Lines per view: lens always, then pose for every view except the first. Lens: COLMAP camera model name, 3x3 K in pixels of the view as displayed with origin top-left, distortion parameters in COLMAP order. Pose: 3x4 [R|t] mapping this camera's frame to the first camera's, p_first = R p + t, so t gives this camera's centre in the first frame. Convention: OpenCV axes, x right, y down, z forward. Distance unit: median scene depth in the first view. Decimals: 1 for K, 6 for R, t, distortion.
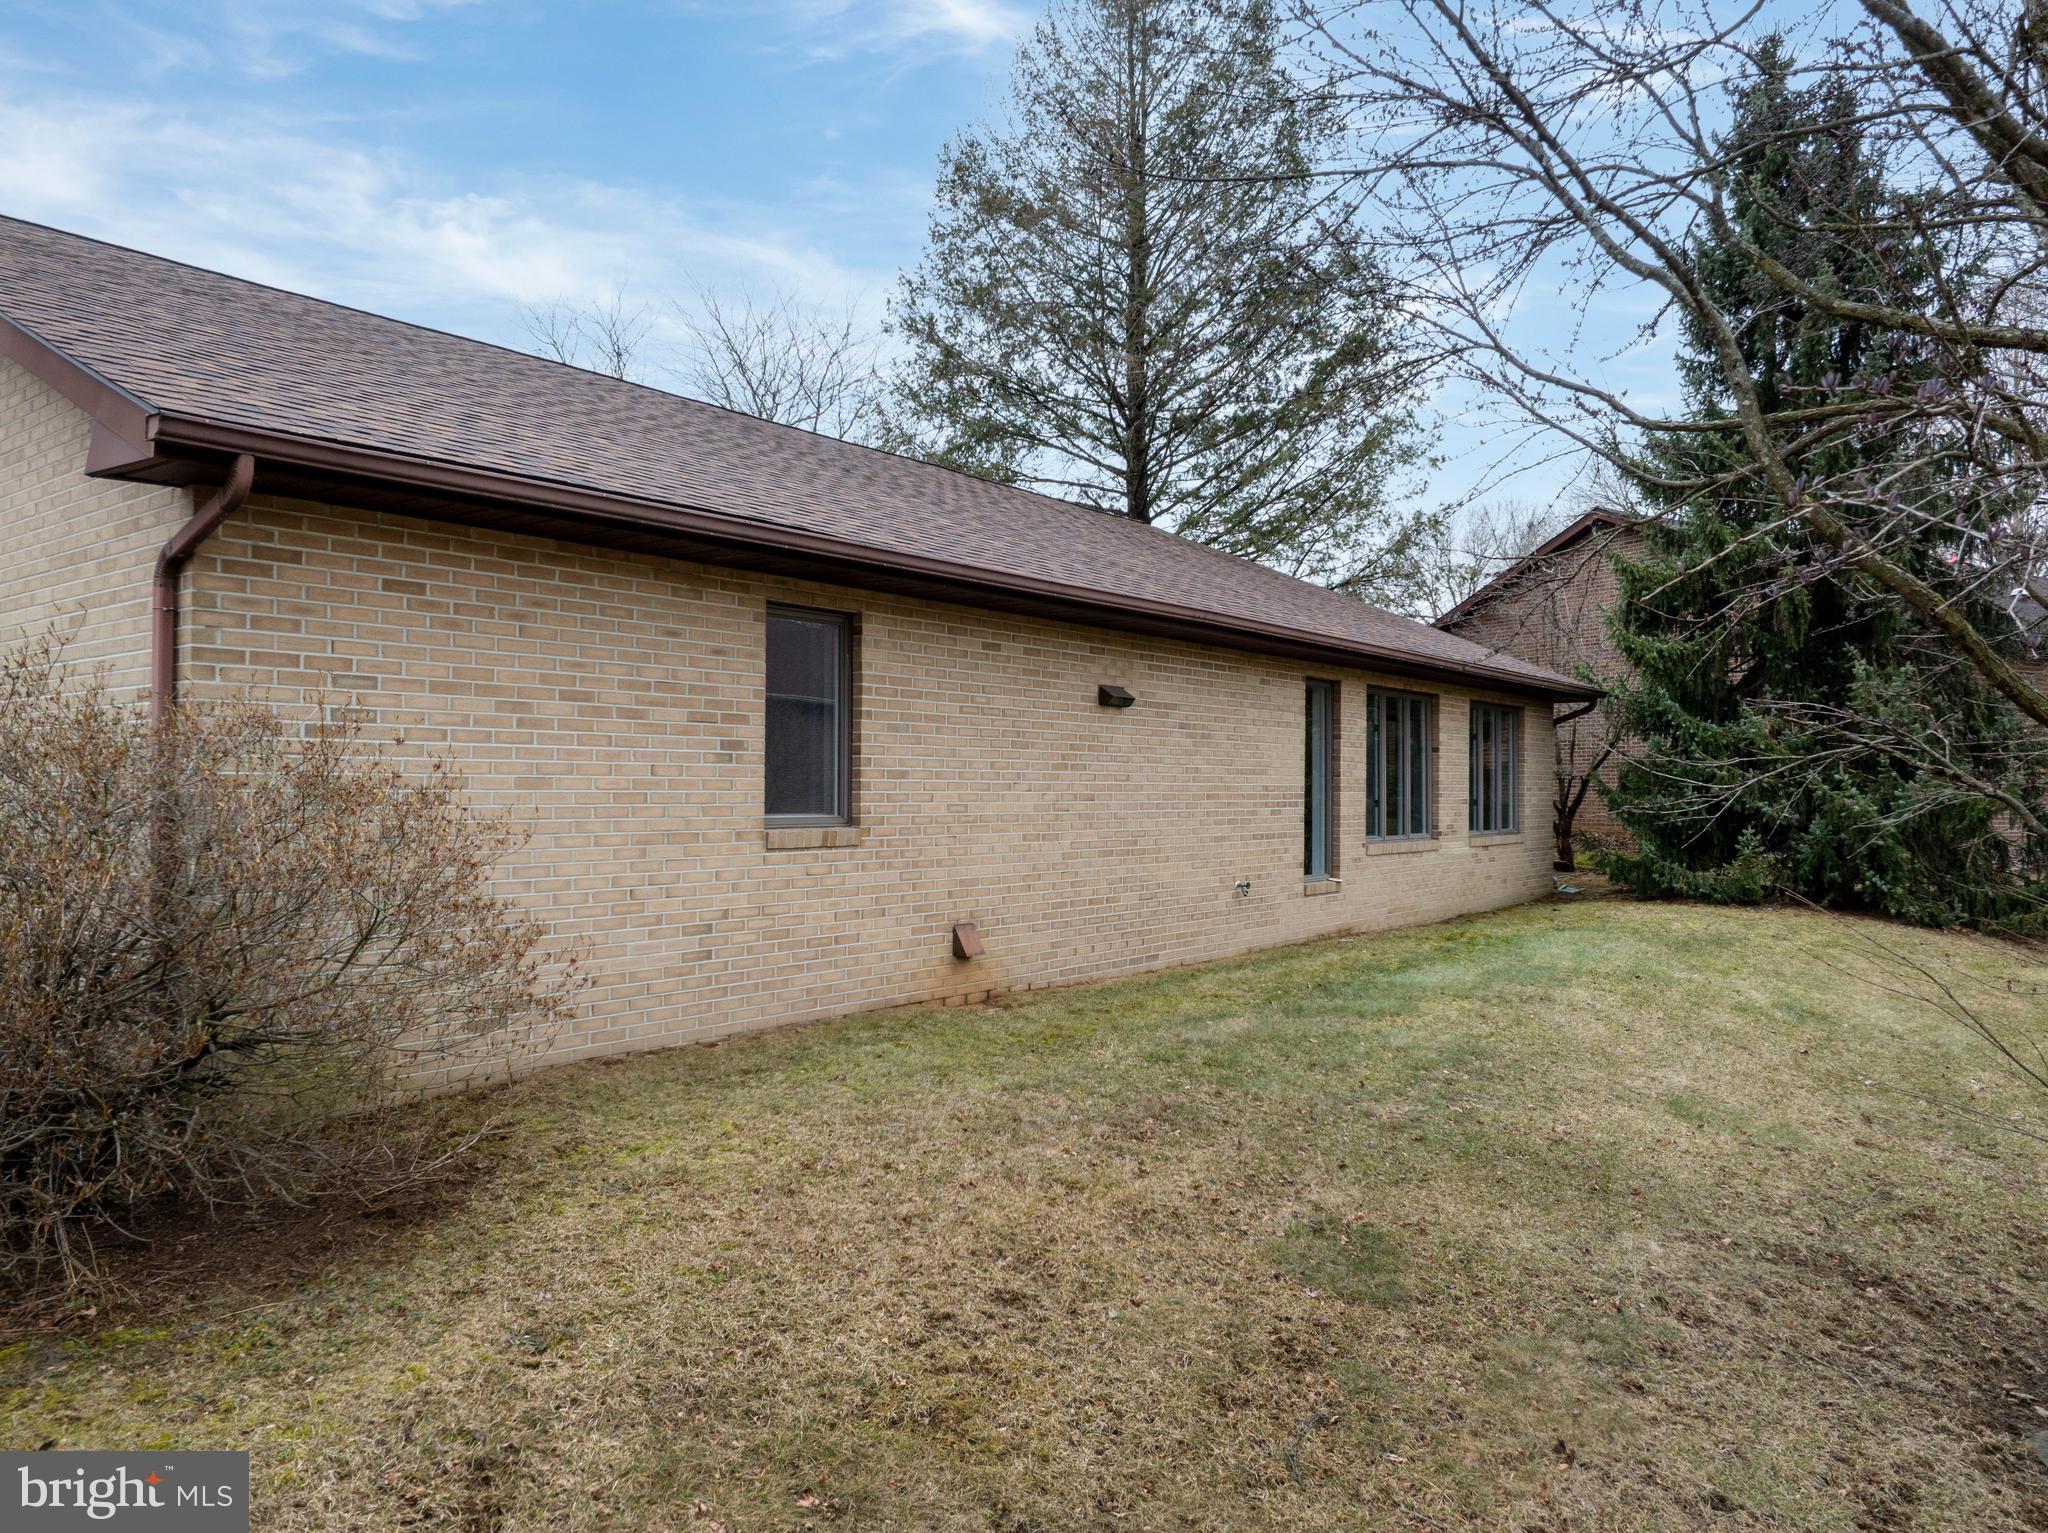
lens RADIAL K [[1440.8, 0, 1024.0], [0, 1440.8, 766.5], [0, 0, 1]] dist [-0.029632, 0.000621]
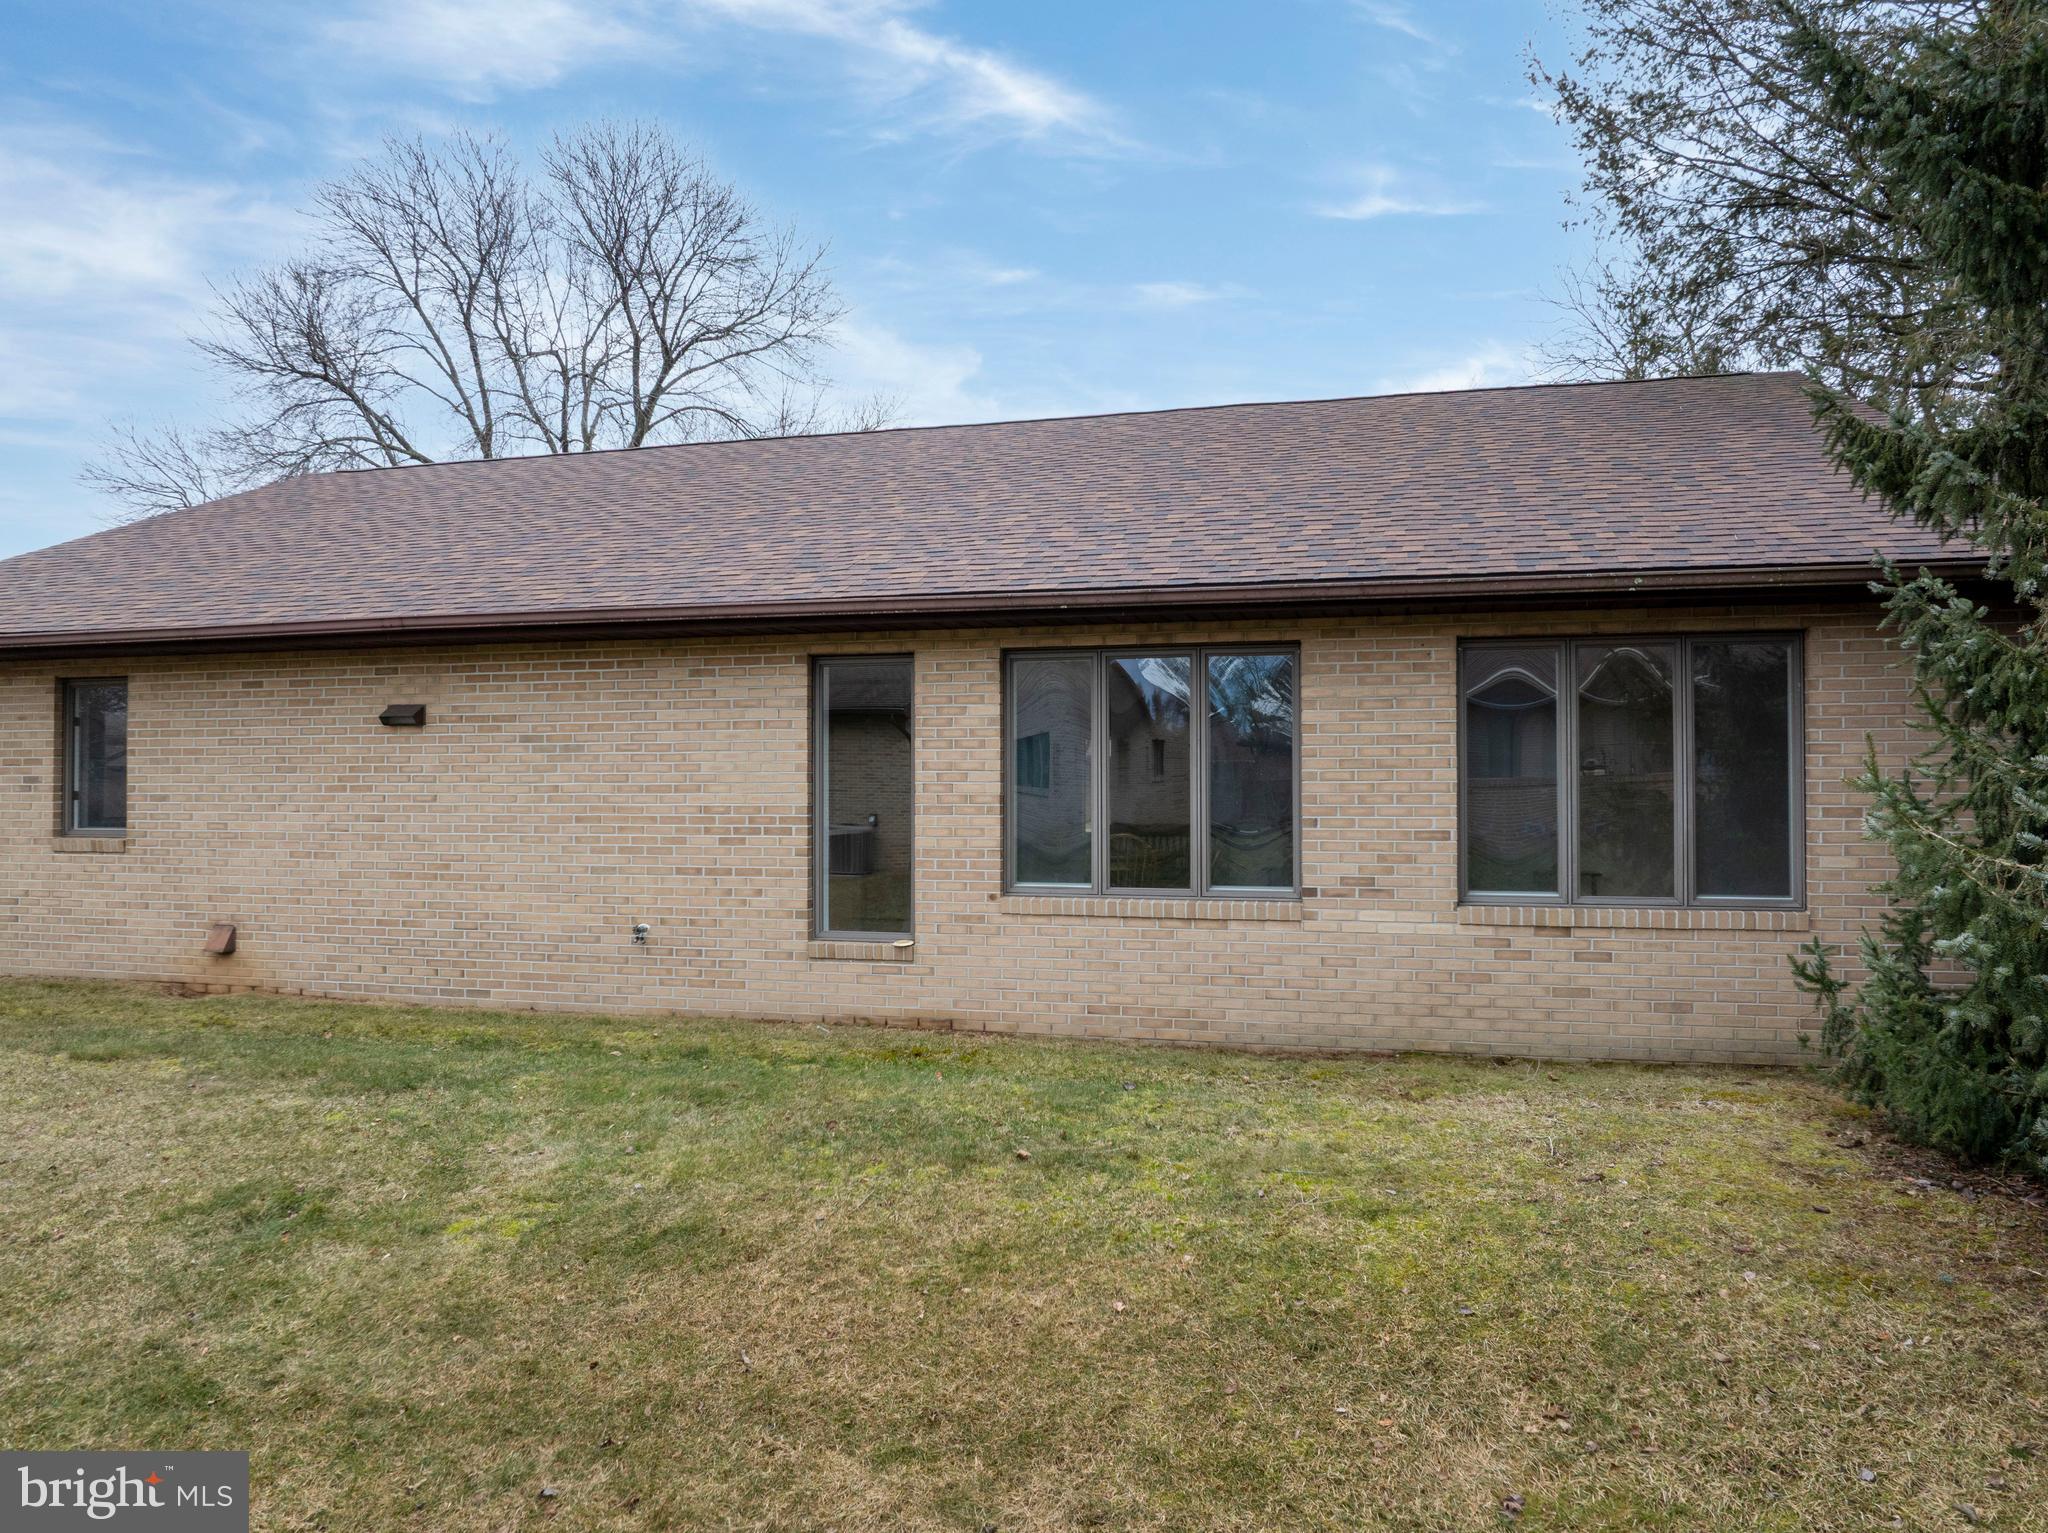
lens RADIAL K [[1440.8, 0, 1024.0], [0, 1440.8, 766.5], [0, 0, 1]] dist [-0.029632, 0.000621]
pose [[0.371758, -0.019320, -0.928129, 1.182960], [0.016501, 0.999763, -0.014201, 0.007139], [0.928183, -0.010035, 0.371988, 1.083479]]
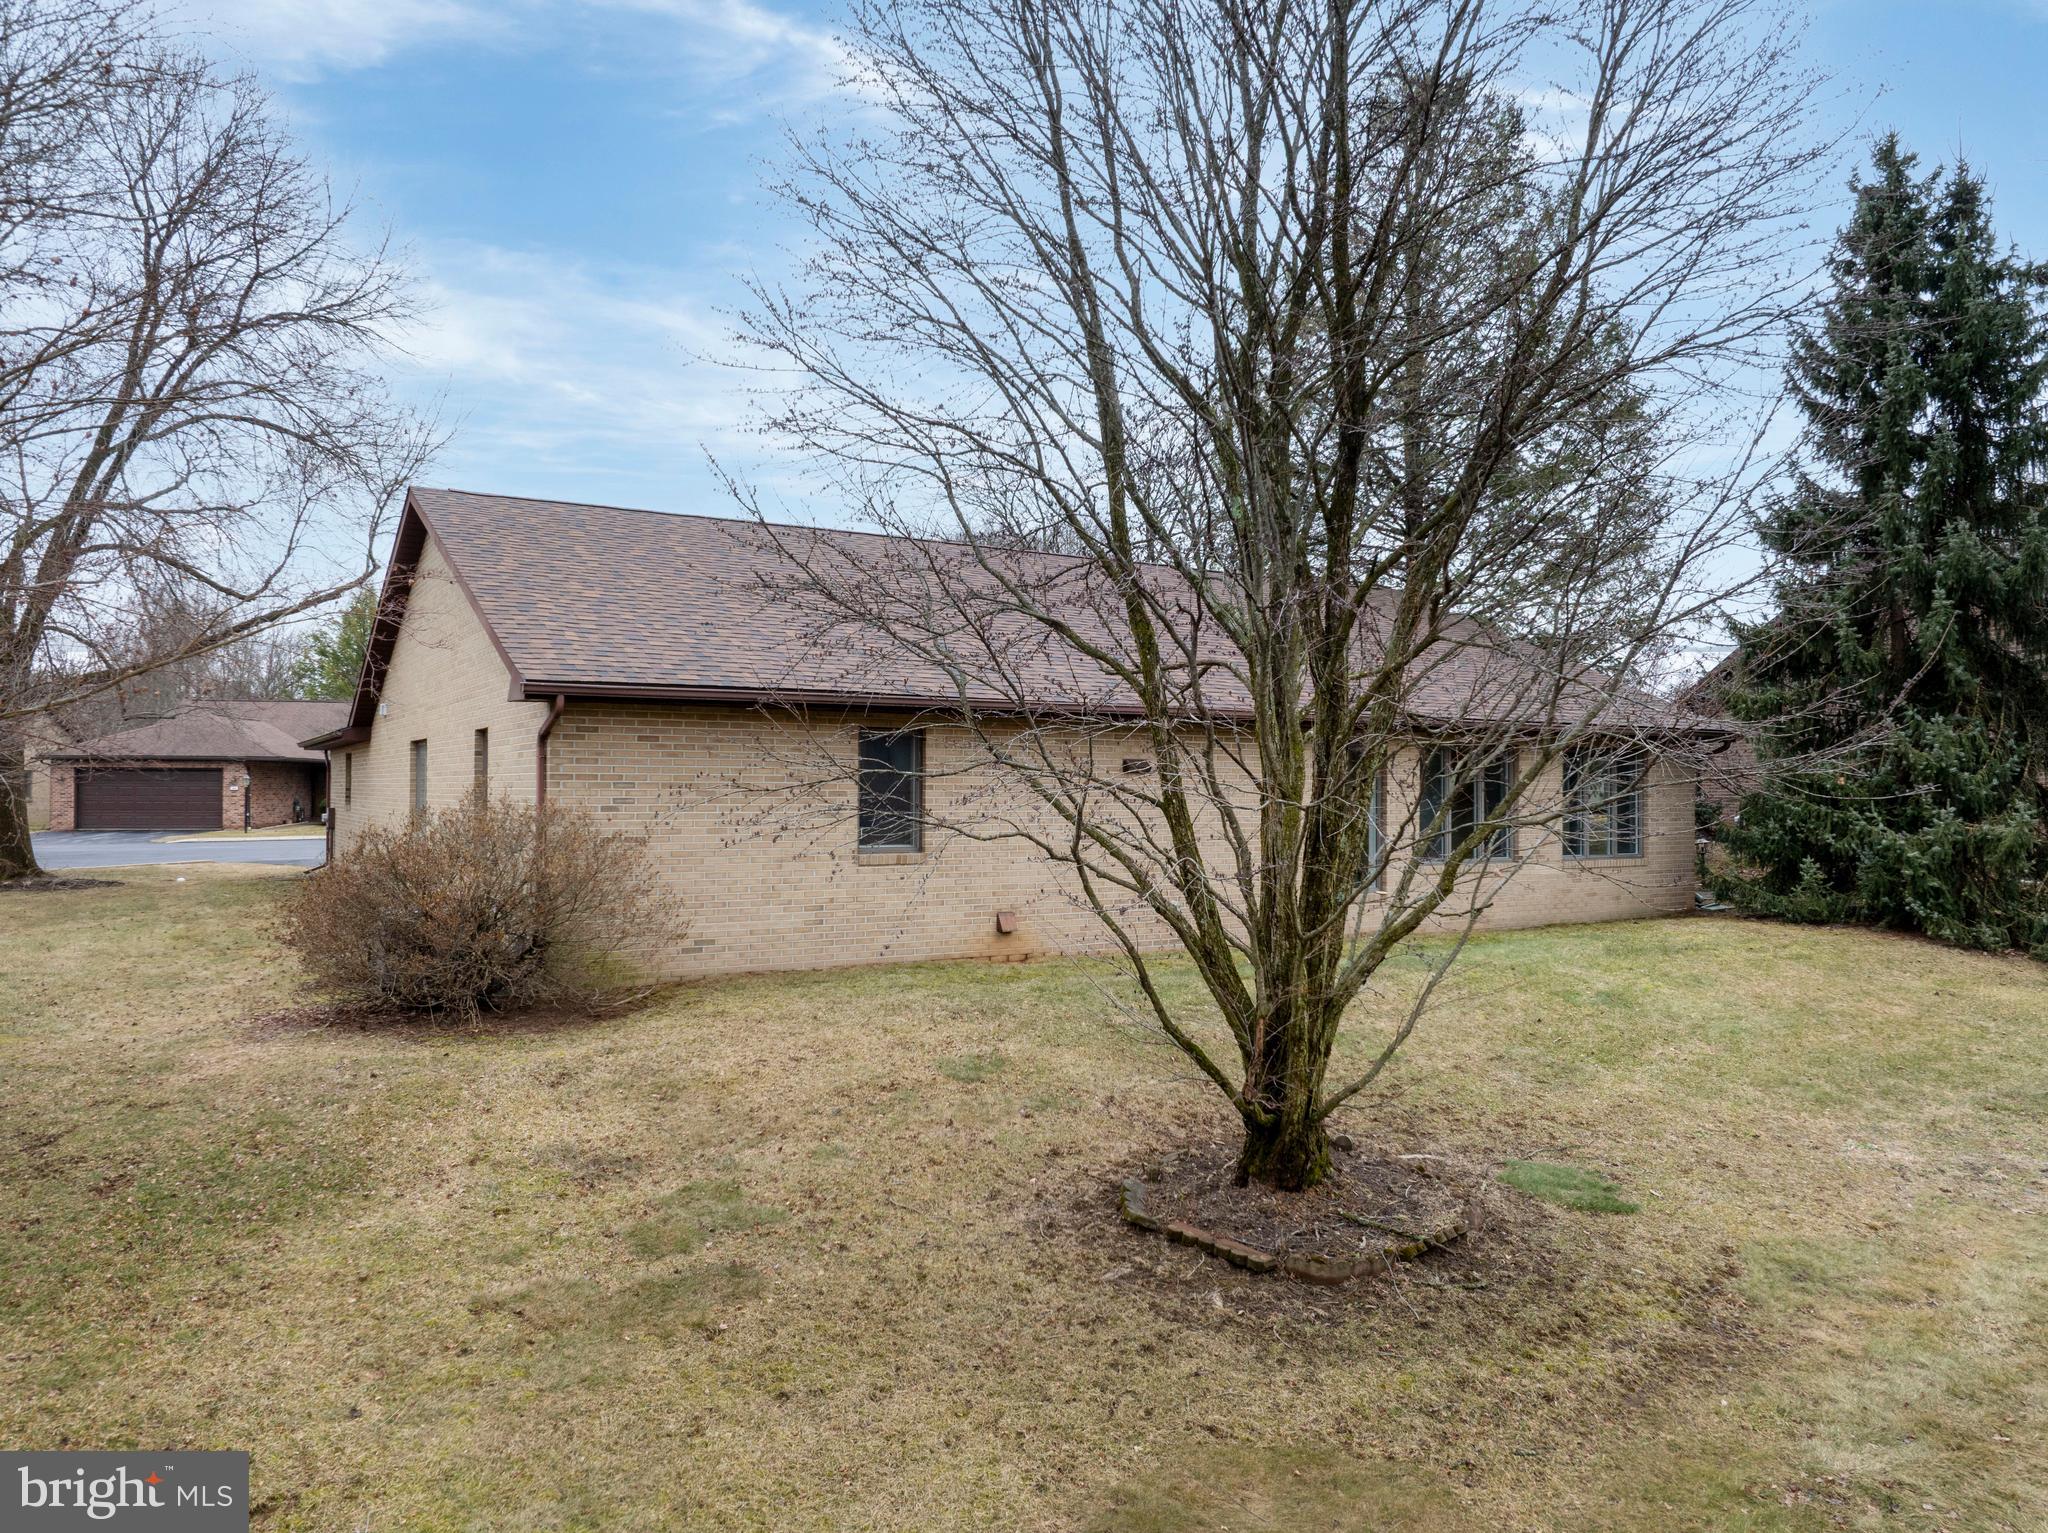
lens RADIAL K [[1440.8, 0, 1024.0], [0, 1440.8, 766.5], [0, 0, 1]] dist [-0.029632, 0.000621]
pose [[0.931652, -0.005775, -0.363307, 0.527518], [0.005209, 0.999983, -0.002538, -0.047620], [0.363316, 0.000472, 0.931666, -0.475219]]
